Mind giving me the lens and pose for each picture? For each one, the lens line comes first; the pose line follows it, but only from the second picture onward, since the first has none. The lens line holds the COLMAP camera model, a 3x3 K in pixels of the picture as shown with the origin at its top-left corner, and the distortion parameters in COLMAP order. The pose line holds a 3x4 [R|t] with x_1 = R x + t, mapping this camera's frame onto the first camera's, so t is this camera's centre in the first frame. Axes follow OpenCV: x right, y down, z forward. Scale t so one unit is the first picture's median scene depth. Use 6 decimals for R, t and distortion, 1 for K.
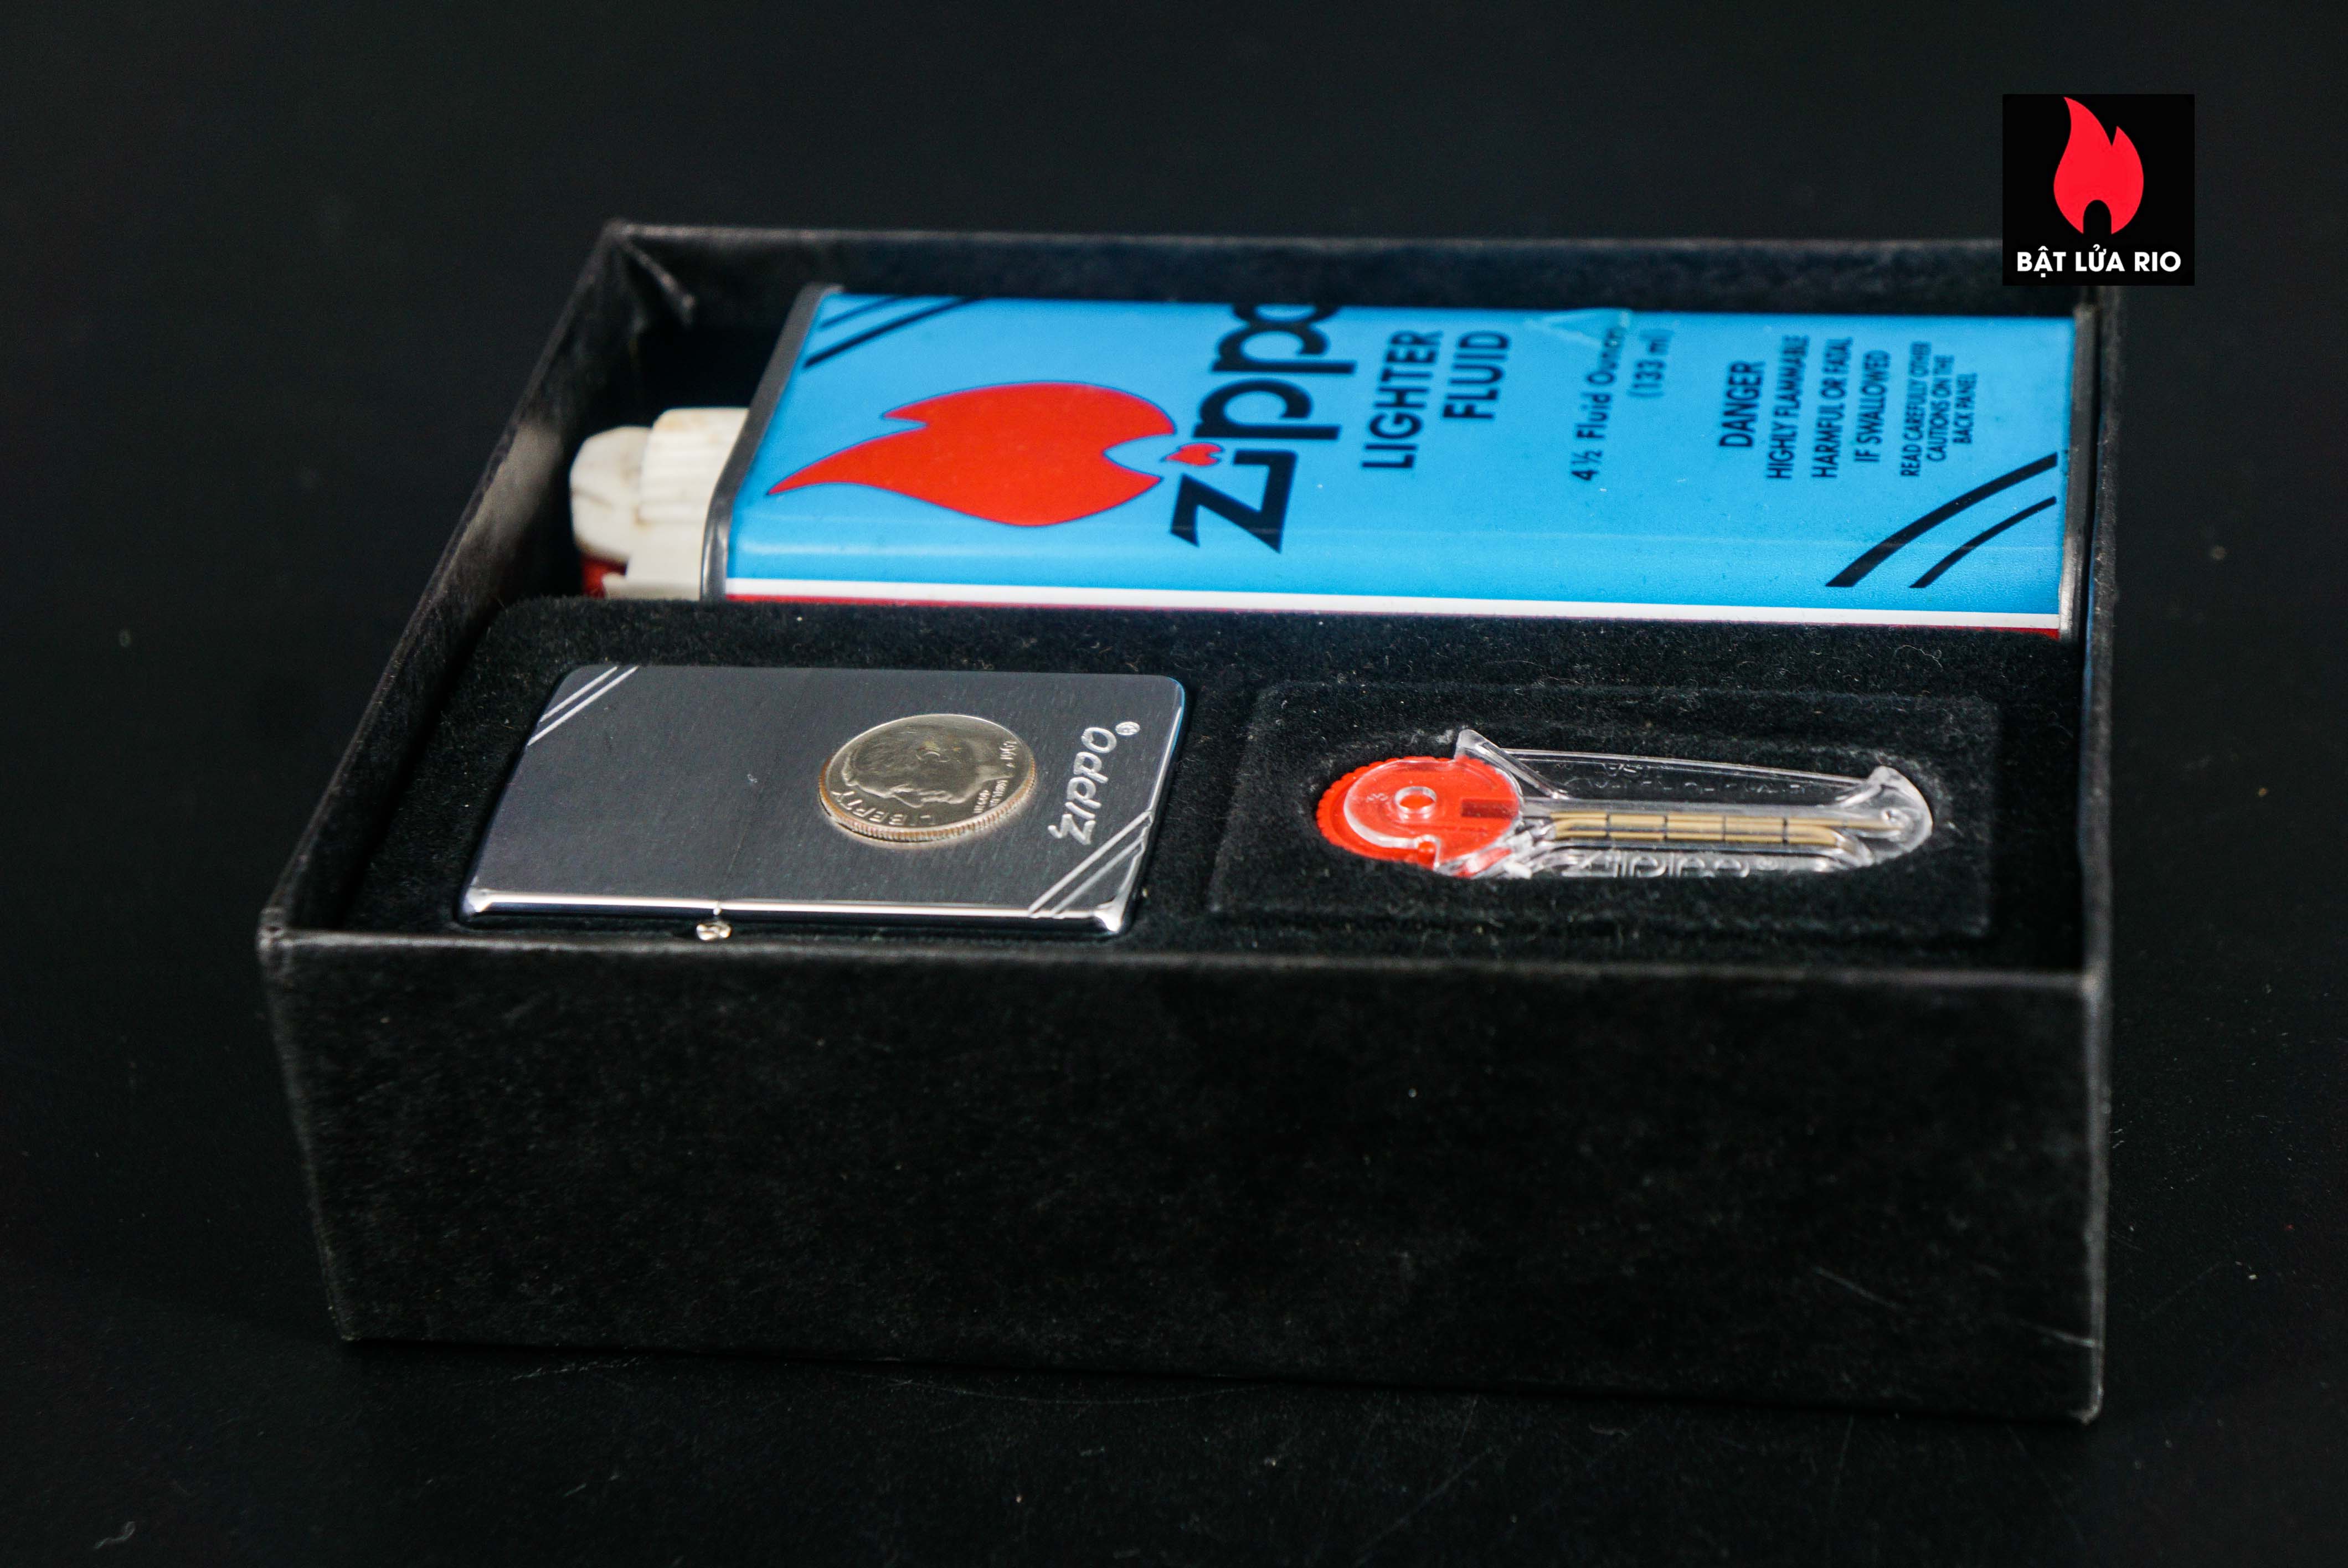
lens RADIAL K [[4945.7, 0, 1174.0], [0, 4945.7, 784.0], [0, 0, 1]] dist [0.273383, 0.323131]
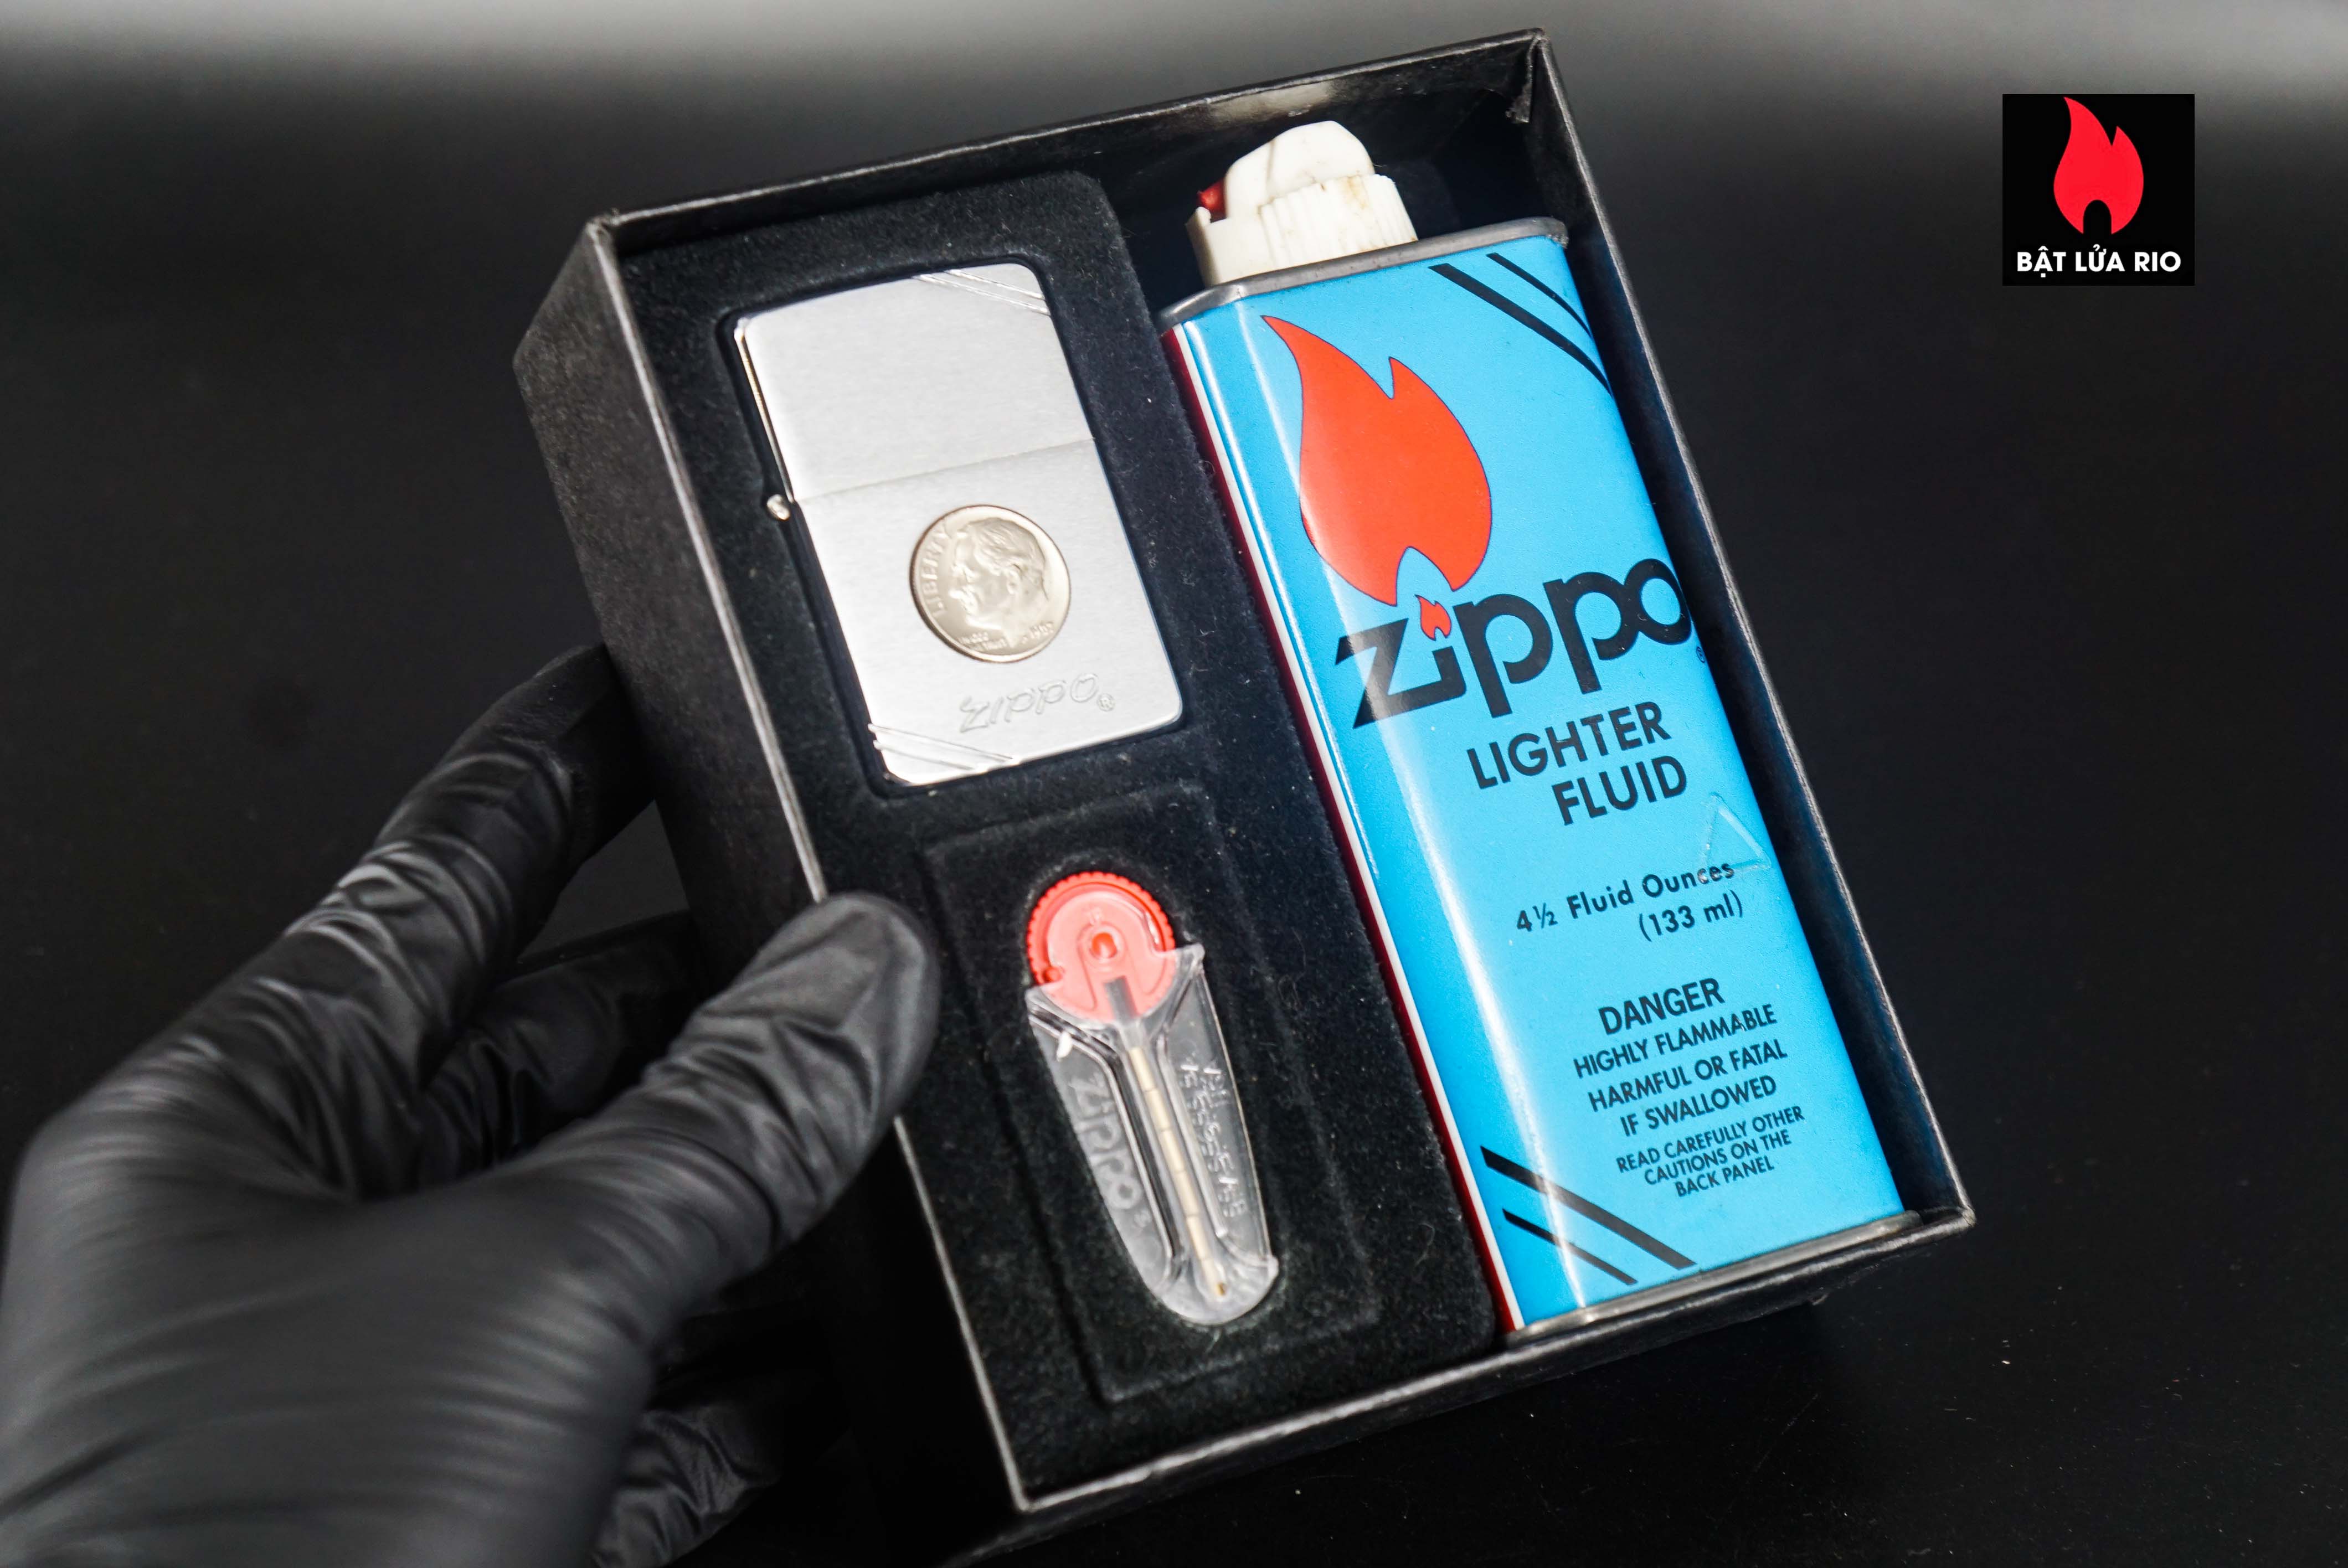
lens RADIAL K [[4945.7, 0, 1174.0], [0, 4945.7, 784.0], [0, 0, 1]] dist [0.273383, 0.323131]
pose [[0.431049, 0.900586, -0.056045, 0.081905], [-0.760307, 0.395953, 0.514931, -0.629989], [0.485931, -0.179349, 0.855398, -0.083216]]
